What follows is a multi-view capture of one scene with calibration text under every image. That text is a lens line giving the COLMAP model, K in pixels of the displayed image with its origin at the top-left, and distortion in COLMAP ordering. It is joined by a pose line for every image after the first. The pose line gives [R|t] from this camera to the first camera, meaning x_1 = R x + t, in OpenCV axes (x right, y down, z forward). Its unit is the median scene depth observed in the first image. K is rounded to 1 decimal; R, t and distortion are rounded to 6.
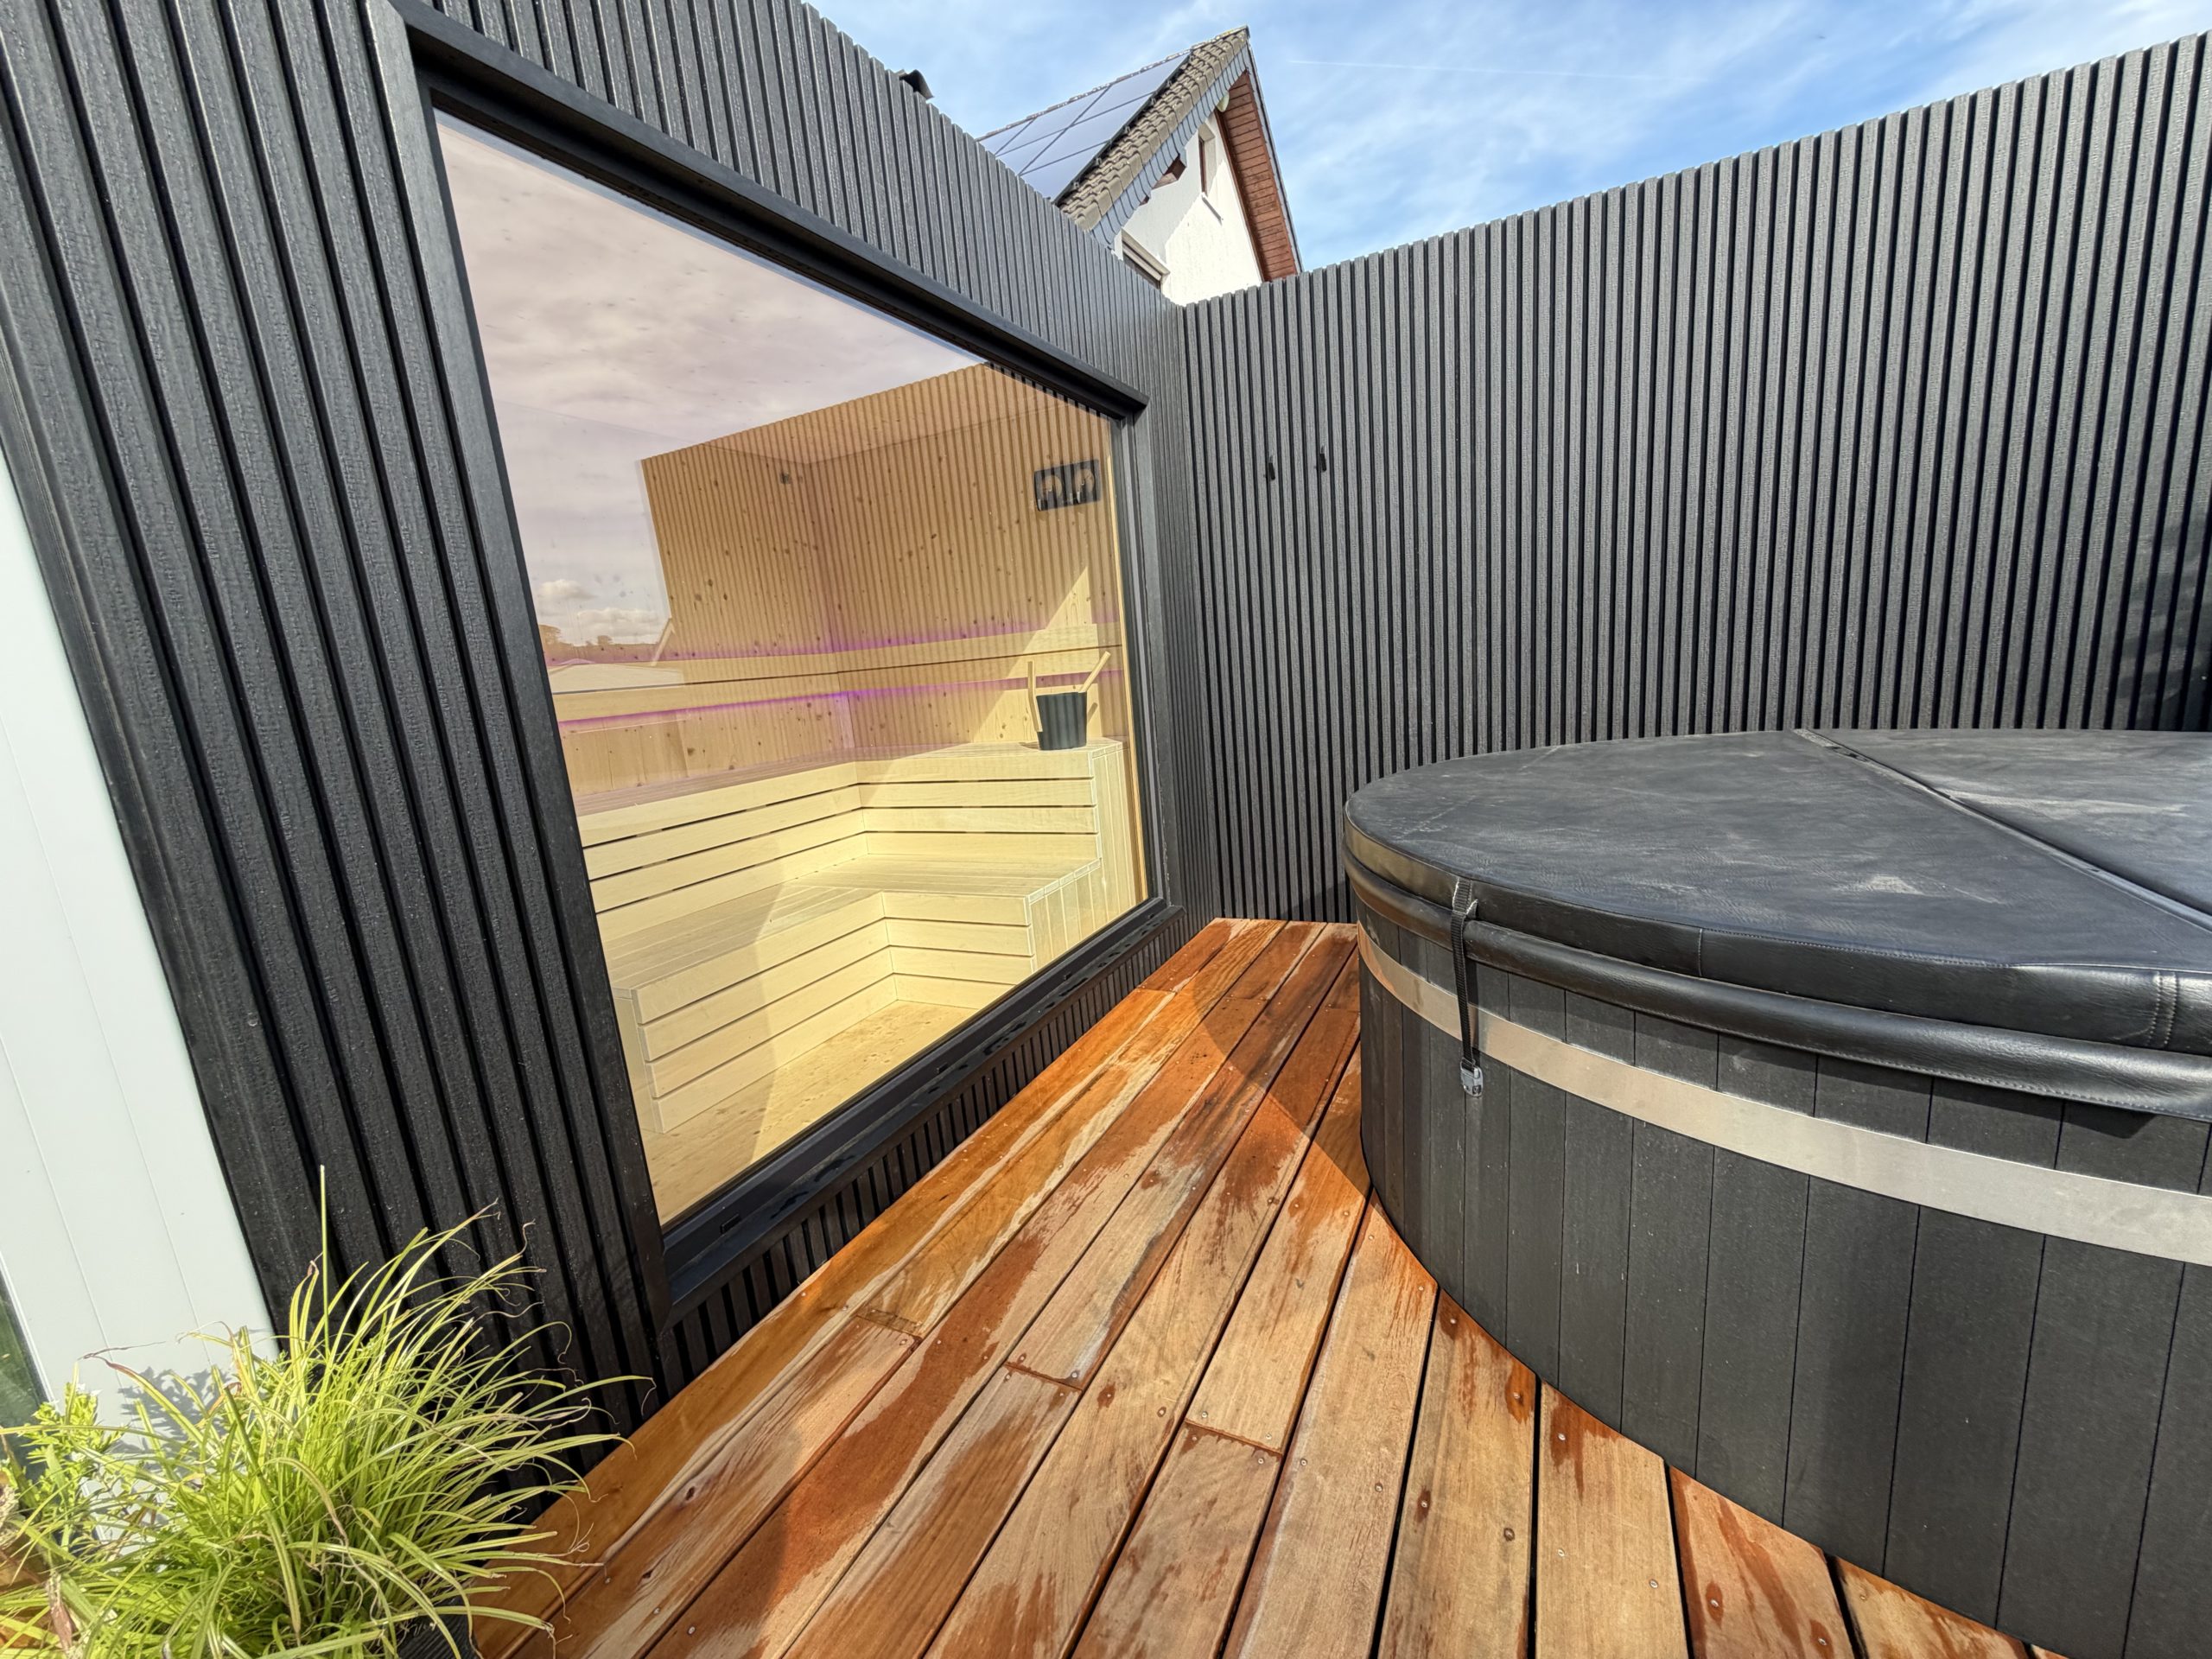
lens RADIAL K [[873.8, 0, 1098.9], [0, 873.8, 829.8], [0, 0, 1]] dist [0.000381, -0.000226]
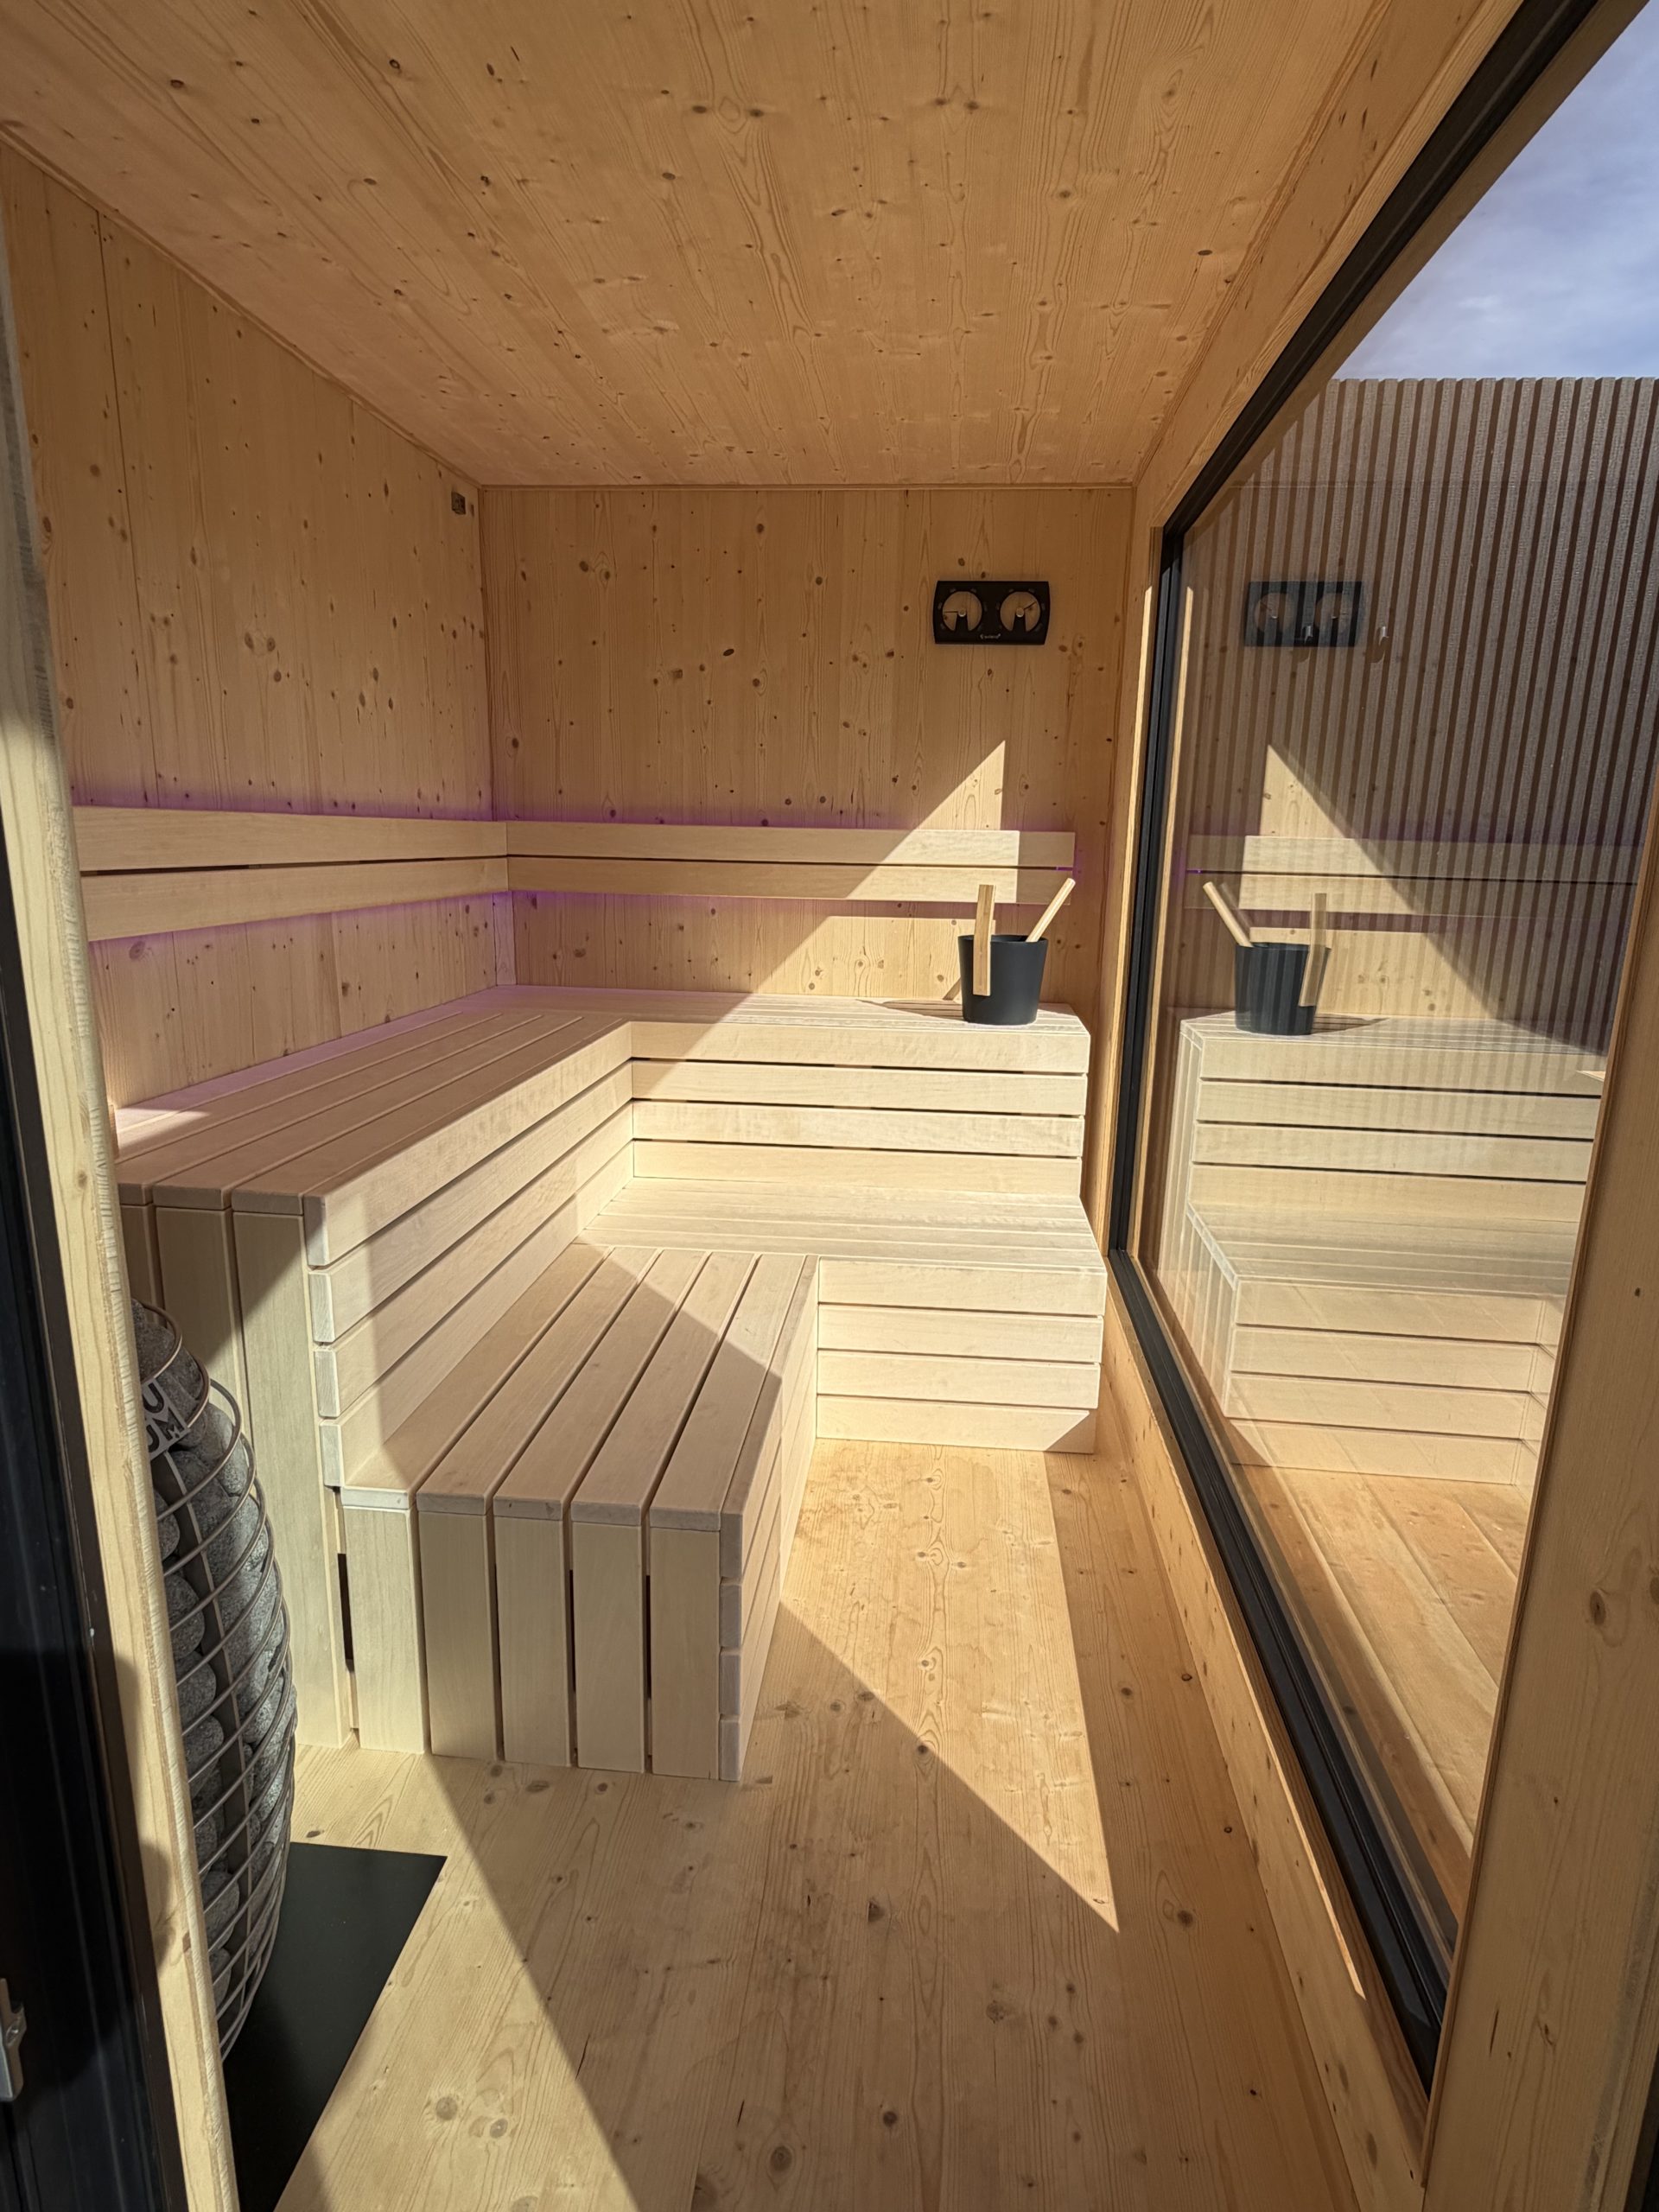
lens RADIAL K [[1164.8, 0, 828.1], [0, 1164.8, 1101.4], [0, 0, 1]] dist [-0.001027, 0.000075]
pose [[0.928046, 0.024243, 0.371675, -0.548891], [-0.030192, 0.999492, 0.010193, -0.044754], [-0.371239, -0.020682, 0.928307, 0.279859]]
